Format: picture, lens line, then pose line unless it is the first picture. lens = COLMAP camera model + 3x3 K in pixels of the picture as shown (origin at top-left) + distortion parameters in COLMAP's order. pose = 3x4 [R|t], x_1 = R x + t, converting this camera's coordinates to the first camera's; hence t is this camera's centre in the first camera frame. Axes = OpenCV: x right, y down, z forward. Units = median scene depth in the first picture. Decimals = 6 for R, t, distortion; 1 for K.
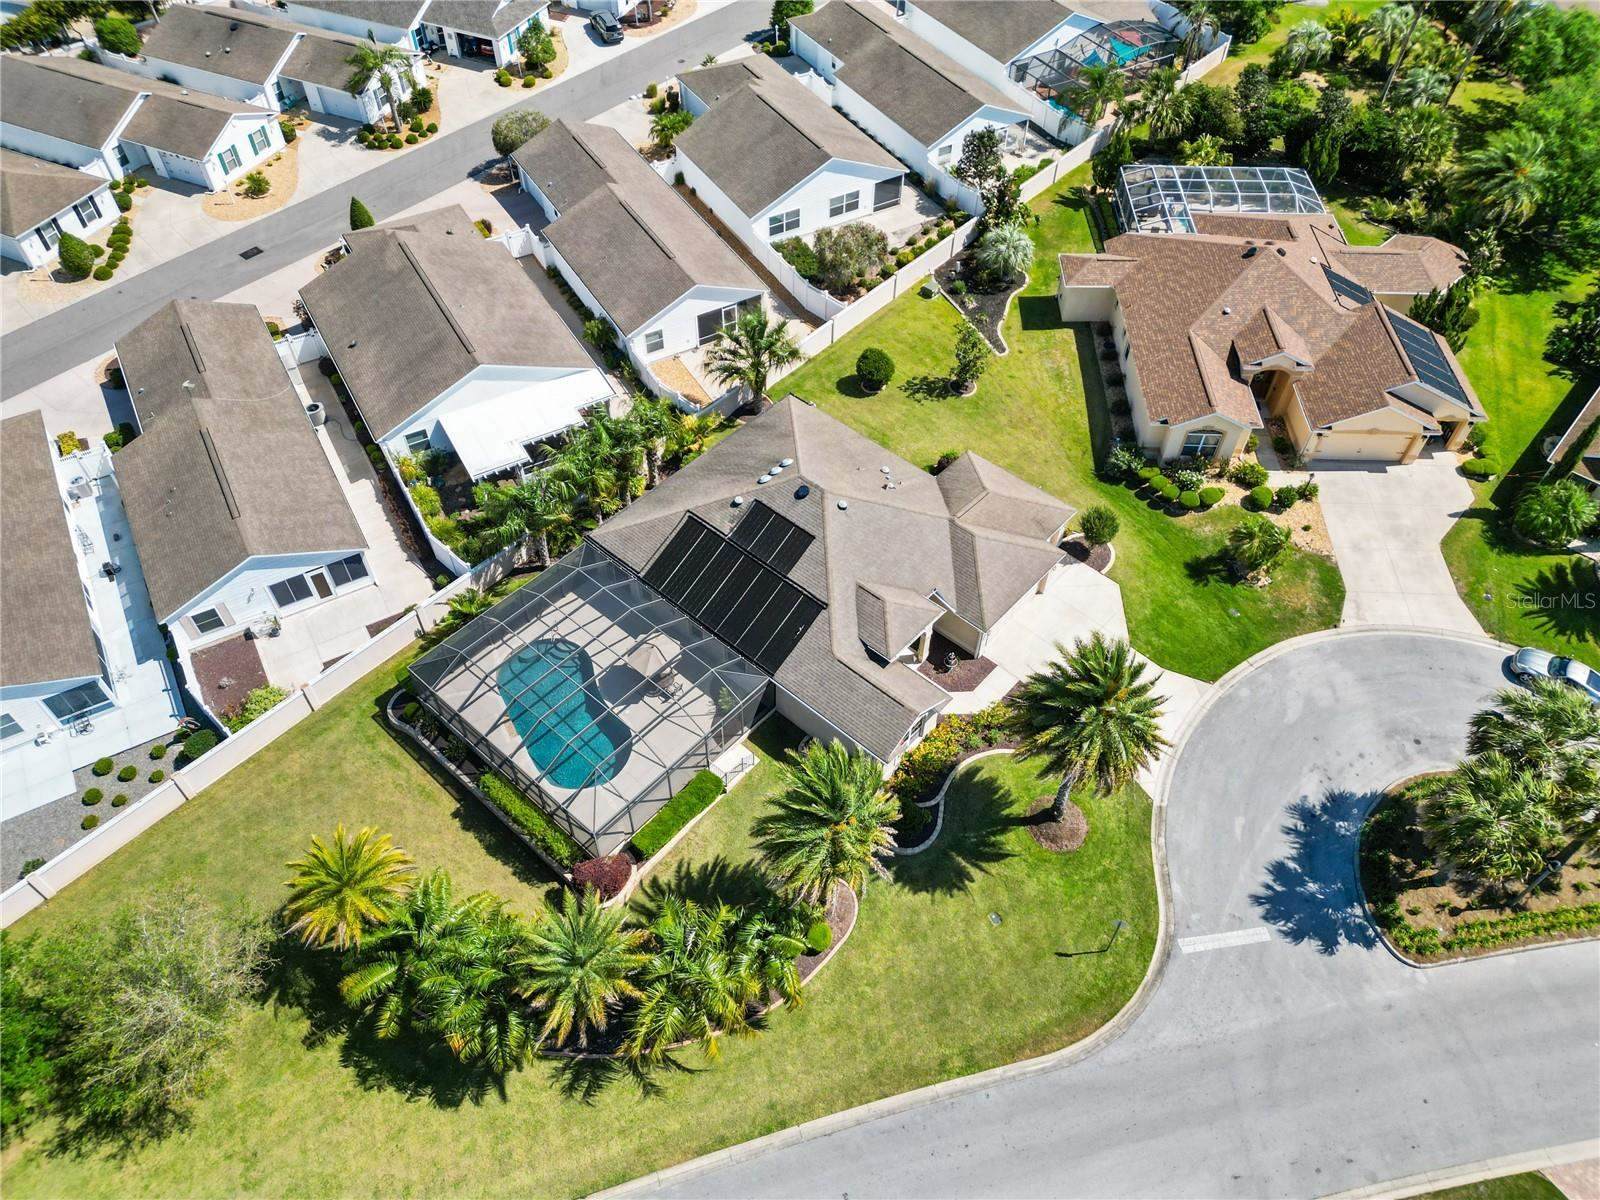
lens RADIAL K [[1113.0, 0, 800.0], [0, 1113.0, 600.0], [0, 0, 1]] dist [0.054057, -0.046206]
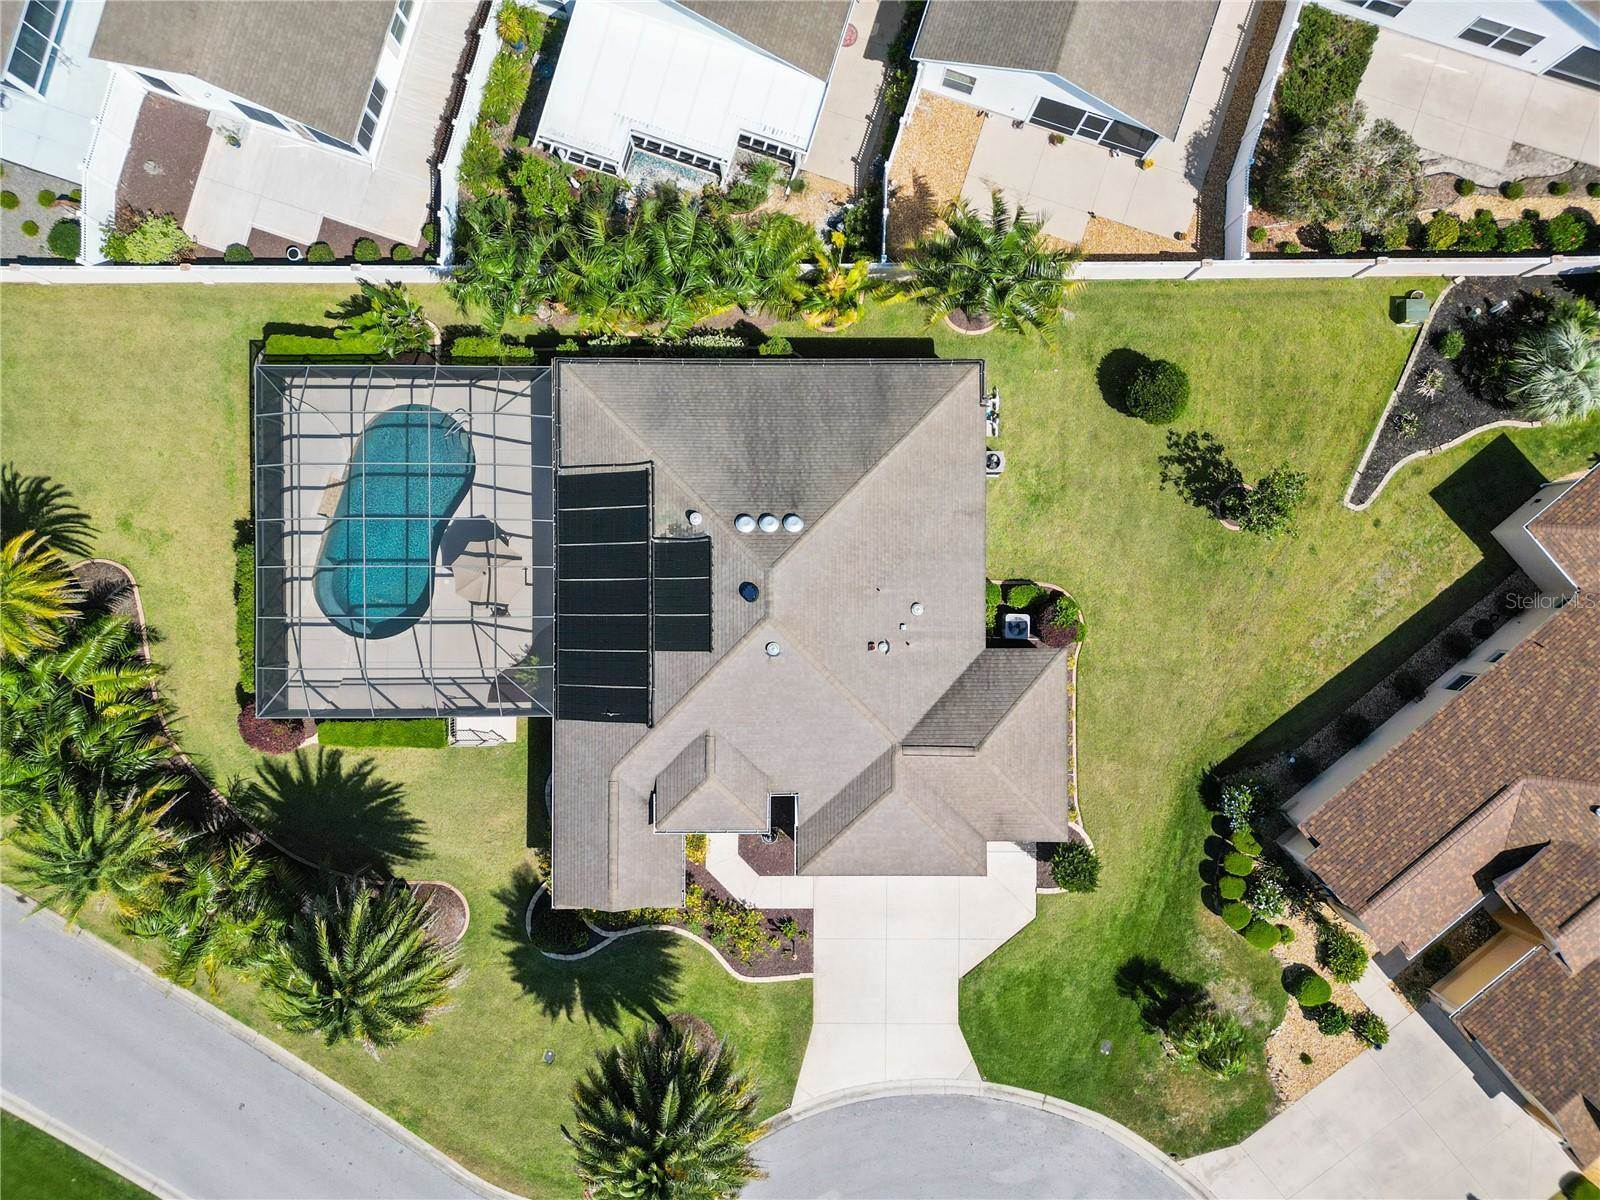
lens RADIAL K [[1148.2, 0, 793.6], [0, 1148.2, 599.8], [0, 0, 1]] dist [0.025548, -0.000537]
pose [[0.666154, 0.745795, -0.005291, 0.026473], [-0.564713, 0.509017, 0.649615, -0.547613], [0.487173, -0.429756, 0.760245, 0.448956]]
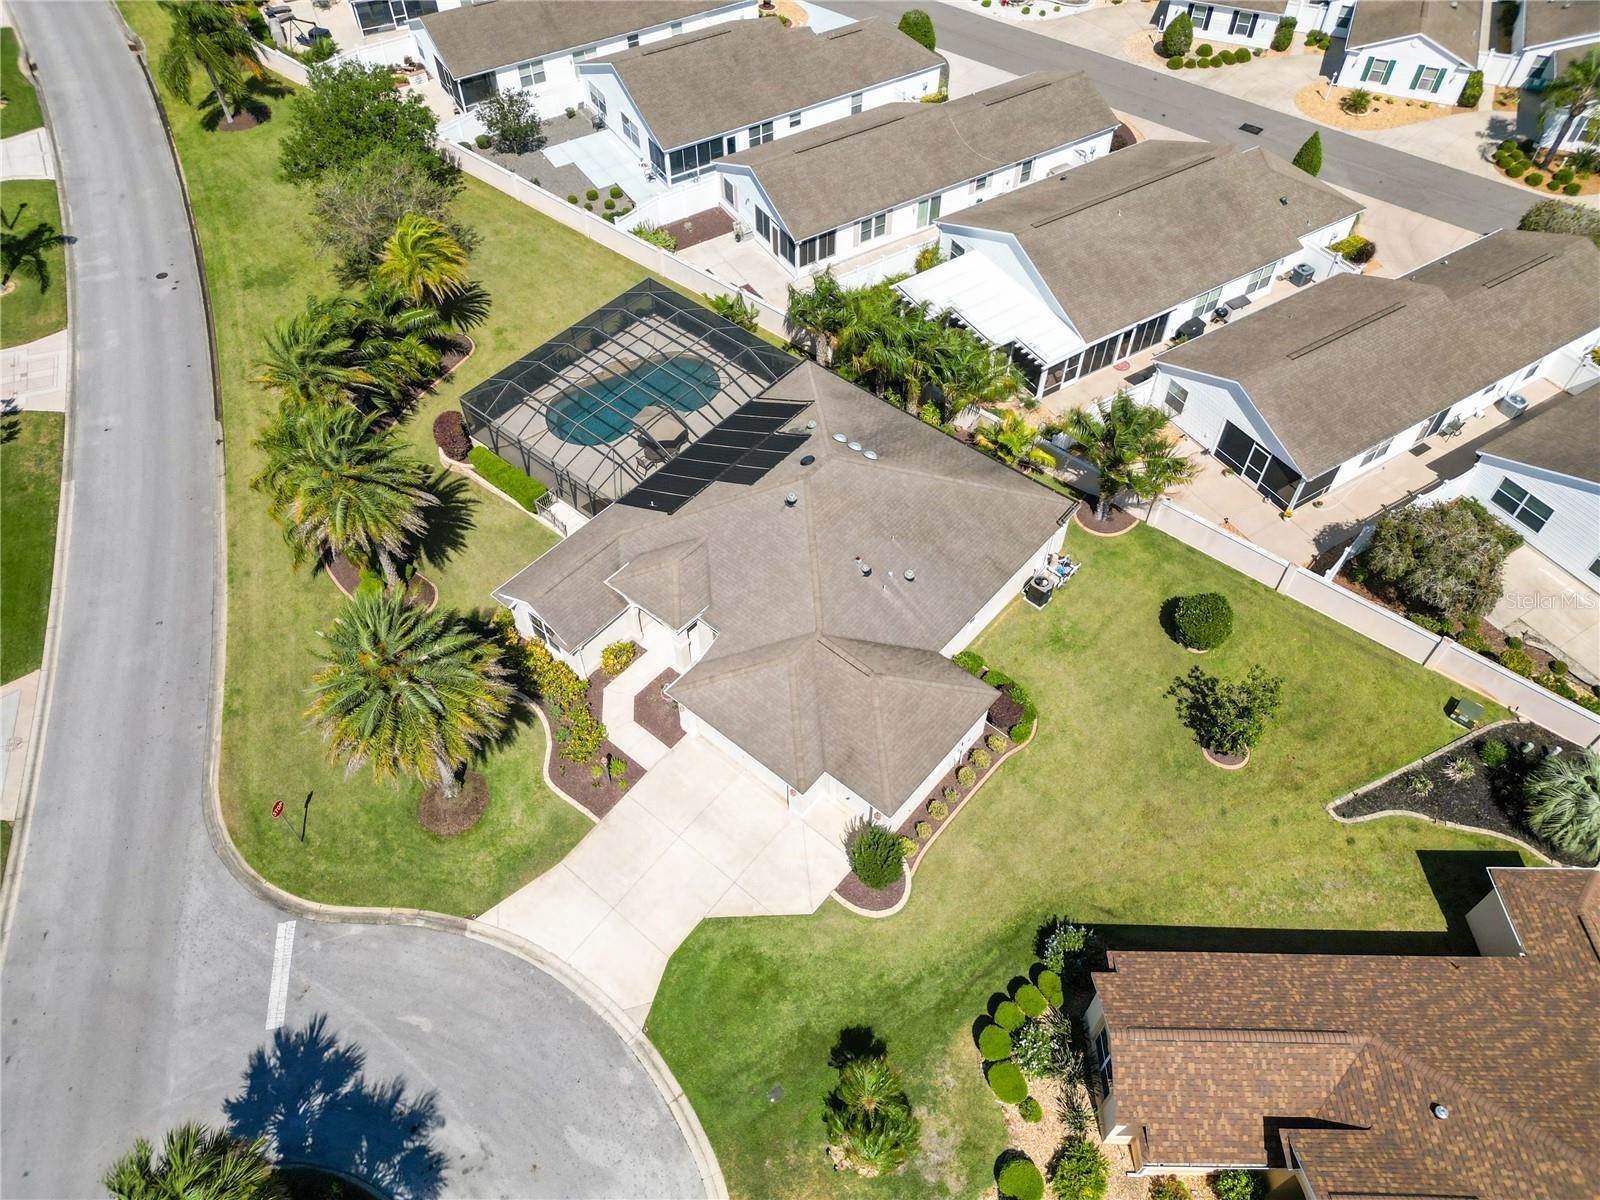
lens RADIAL K [[1113.0, 0, 800.0], [0, 1113.0, 600.0], [0, 0, 1]] dist [0.054057, -0.046206]
pose [[0.023339, 0.768052, -0.639962, 0.597082], [-0.758068, 0.430924, 0.489528, -0.440331], [0.651758, 0.473710, 0.592293, 0.521930]]
